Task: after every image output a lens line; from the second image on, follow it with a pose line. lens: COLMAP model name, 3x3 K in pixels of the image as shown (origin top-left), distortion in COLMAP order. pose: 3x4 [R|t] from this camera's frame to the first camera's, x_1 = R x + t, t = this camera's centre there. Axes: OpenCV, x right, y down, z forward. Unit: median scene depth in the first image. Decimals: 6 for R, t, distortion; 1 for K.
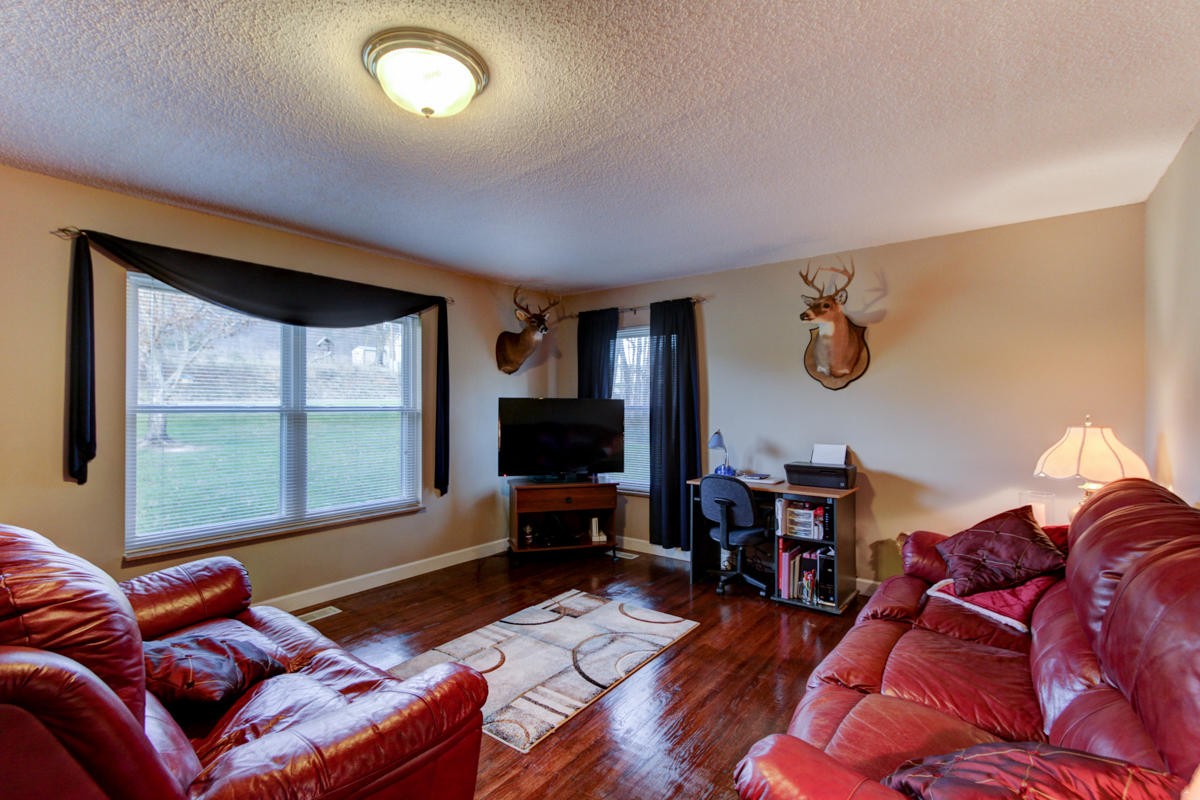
lens RADIAL K [[550.4, 0, 588.3], [0, 550.4, 407.8], [0, 0, 1]] dist [0.000391, -0.000034]
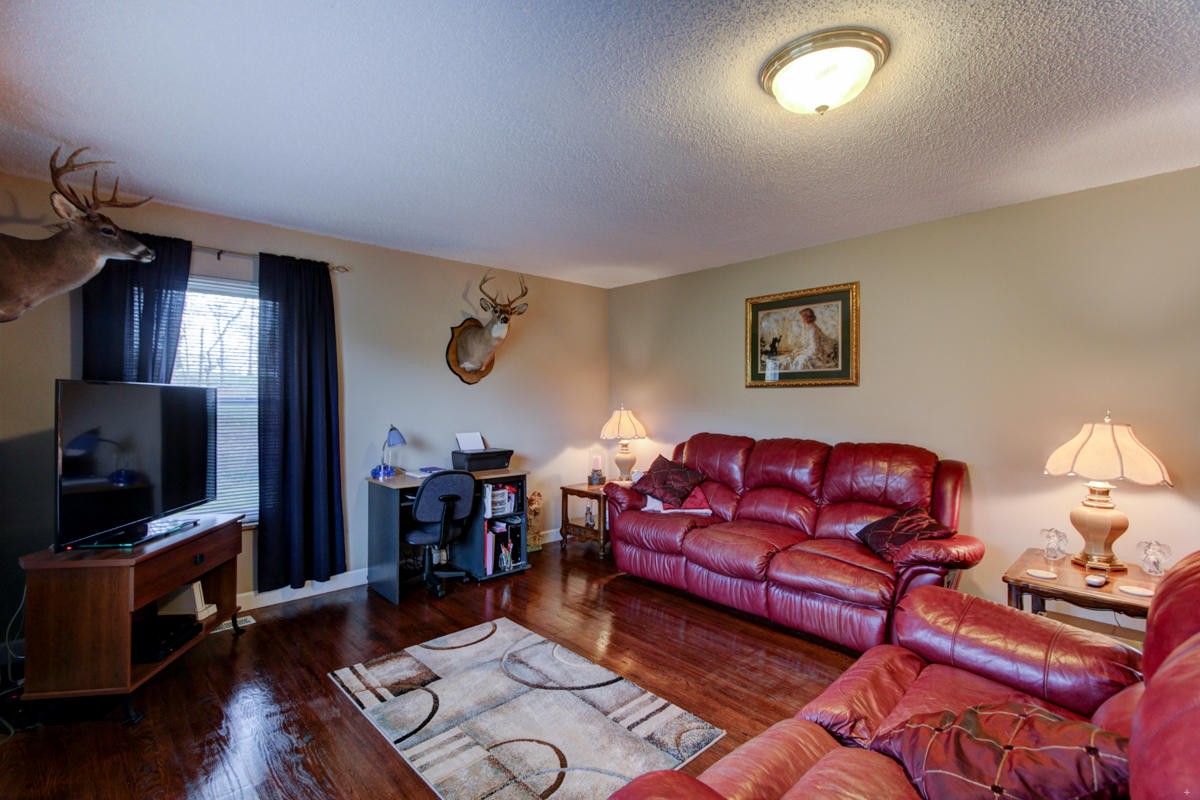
lens RADIAL K [[543.7, 0, 587.4], [0, 543.7, 398.6], [0, 0, 1]] dist [0.001538, 0.000284]
pose [[0.164713, 0.001280, 0.986341, -0.674267], [0.002464, 0.999996, -0.001709, -0.000557], [-0.986338, 0.002712, 0.164710, 0.628206]]
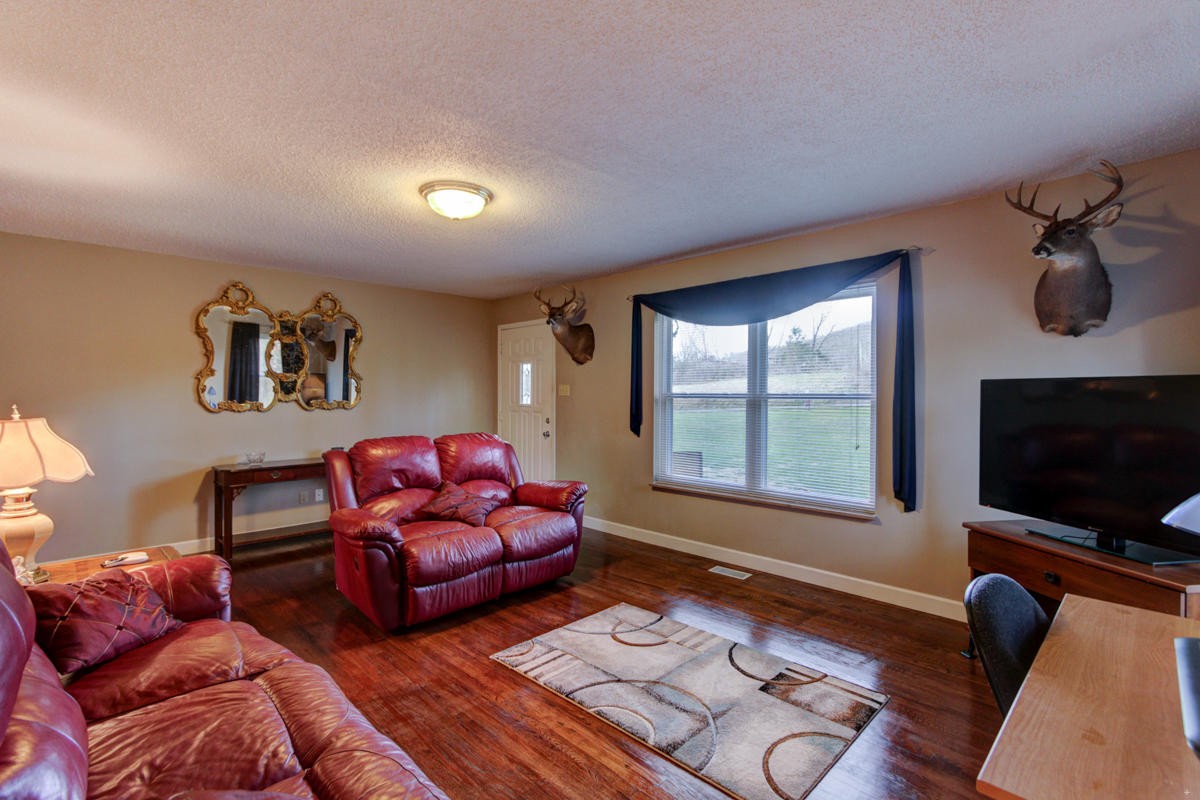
lens RADIAL K [[543.3, 0, 593.3], [0, 543.3, 407.1], [0, 0, 1]] dist [0.000575, 0.000352]
pose [[-0.114404, 0.021156, -0.993209, 0.641631], [-0.005760, 0.999742, 0.021958, 0.002181], [0.993418, 0.008233, -0.114252, 0.801397]]
